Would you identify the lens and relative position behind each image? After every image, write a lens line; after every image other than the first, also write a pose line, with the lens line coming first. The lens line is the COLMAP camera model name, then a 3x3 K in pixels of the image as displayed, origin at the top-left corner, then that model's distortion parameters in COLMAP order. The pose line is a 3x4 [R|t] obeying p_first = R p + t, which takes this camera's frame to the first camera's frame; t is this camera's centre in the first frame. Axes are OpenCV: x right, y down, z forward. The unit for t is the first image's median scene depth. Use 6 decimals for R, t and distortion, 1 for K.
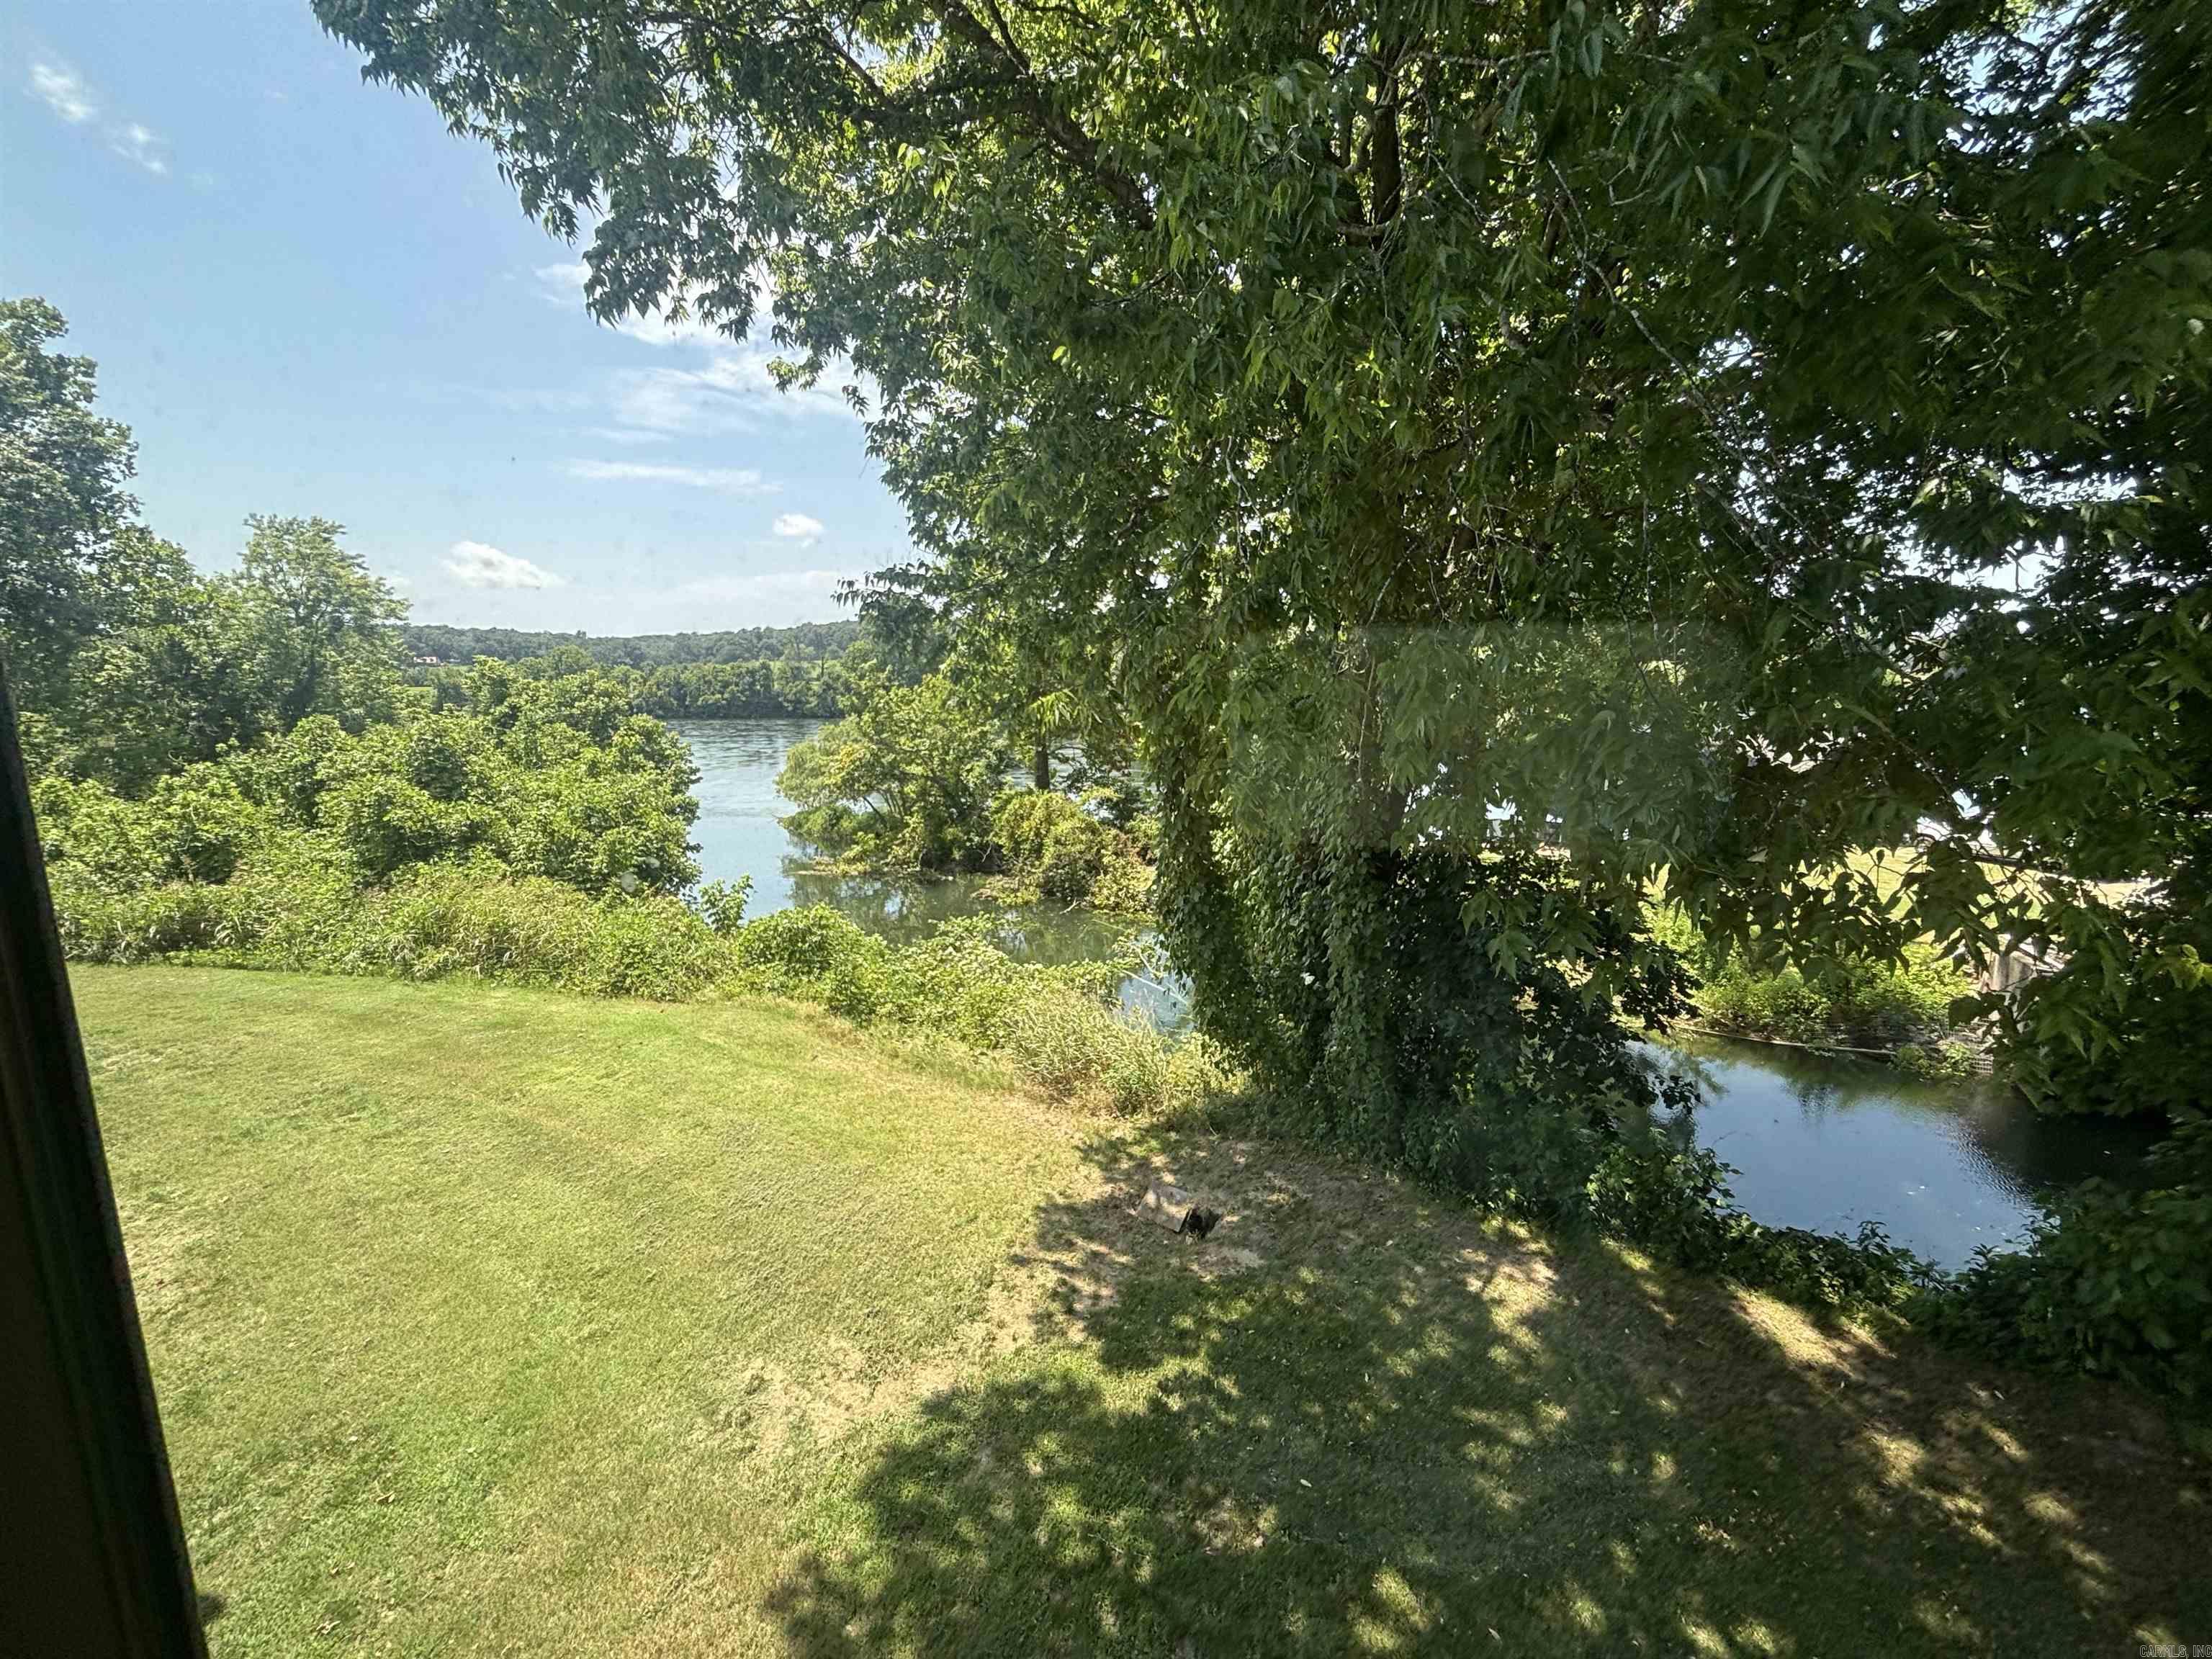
lens RADIAL K [[904.6, 0, 1097.4], [0, 904.6, 805.4], [0, 0, 1]] dist [-0.001512, -0.000762]
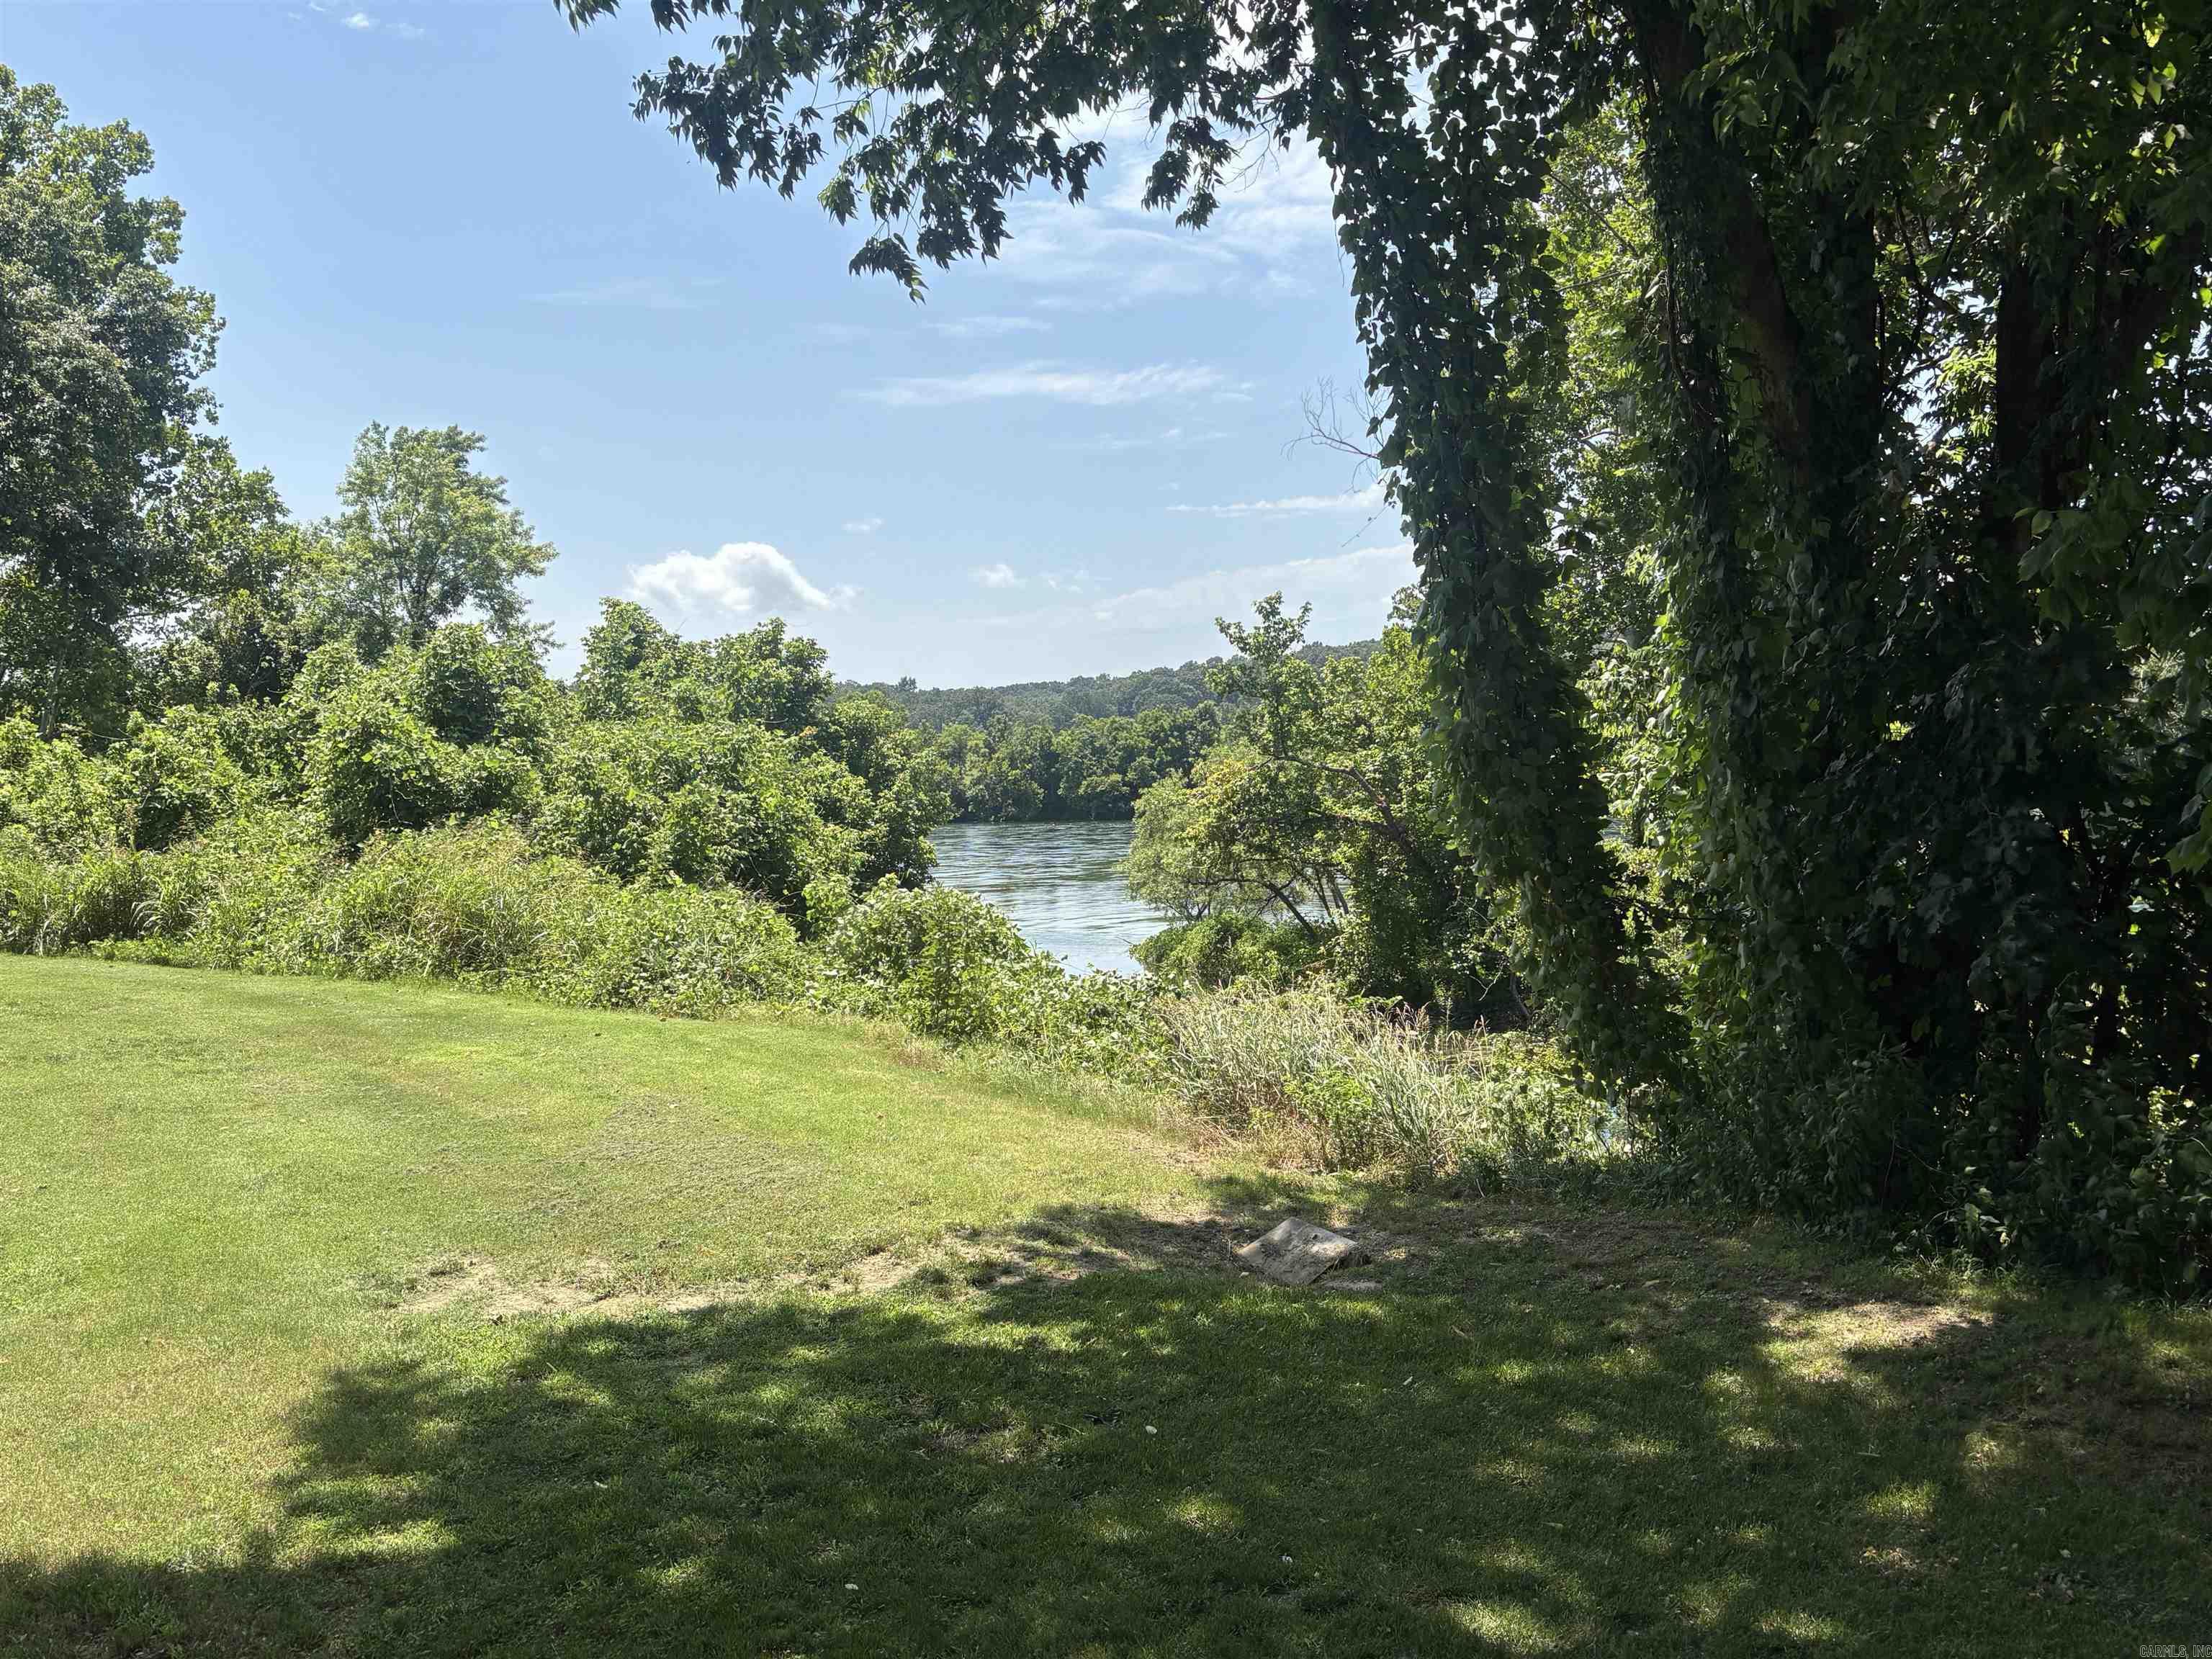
lens RADIAL K [[1960.2, 0, 1119.1], [0, 1960.2, 837.8], [0, 0, 1]] dist [0.000296, -0.011574]
pose [[0.915732, -0.003114, -0.401777, 0.137410], [-0.039333, 0.994472, -0.097354, 0.104315], [0.399859, 0.104953, 0.910548, -0.017820]]
